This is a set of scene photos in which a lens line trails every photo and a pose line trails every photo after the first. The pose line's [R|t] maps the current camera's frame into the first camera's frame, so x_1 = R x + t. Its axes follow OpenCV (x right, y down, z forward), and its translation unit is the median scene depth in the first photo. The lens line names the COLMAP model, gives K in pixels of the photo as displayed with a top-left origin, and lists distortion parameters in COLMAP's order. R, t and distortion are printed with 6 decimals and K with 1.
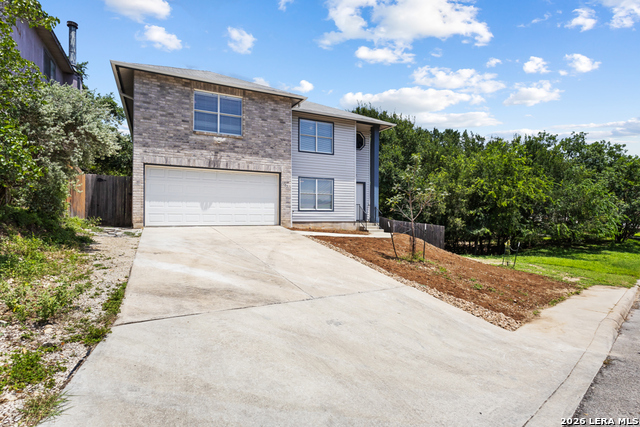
lens RADIAL K [[320.8, 0, 320.0], [0, 320.8, 213.5], [0, 0, 1]] dist [-0.000281, -0.000091]
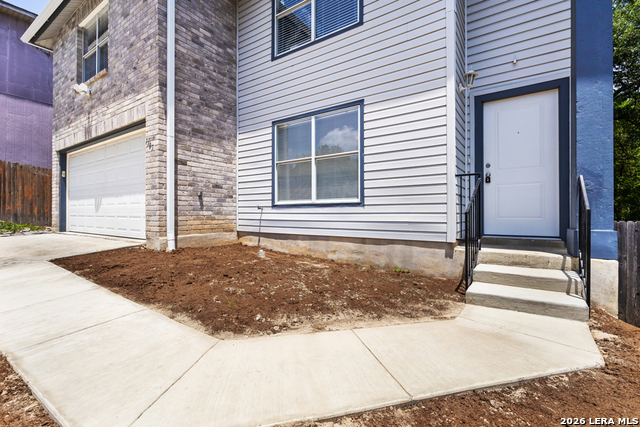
lens RADIAL K [[296.5, 0, 320.0], [0, 296.5, 213.5], [0, 0, 1]] dist [-0.001040, -0.000243]
pose [[0.473988, -0.005130, -0.880516, 0.355119], [0.006435, 0.999977, -0.002362, 0.001469], [0.880508, -0.004546, 0.474010, 1.067737]]
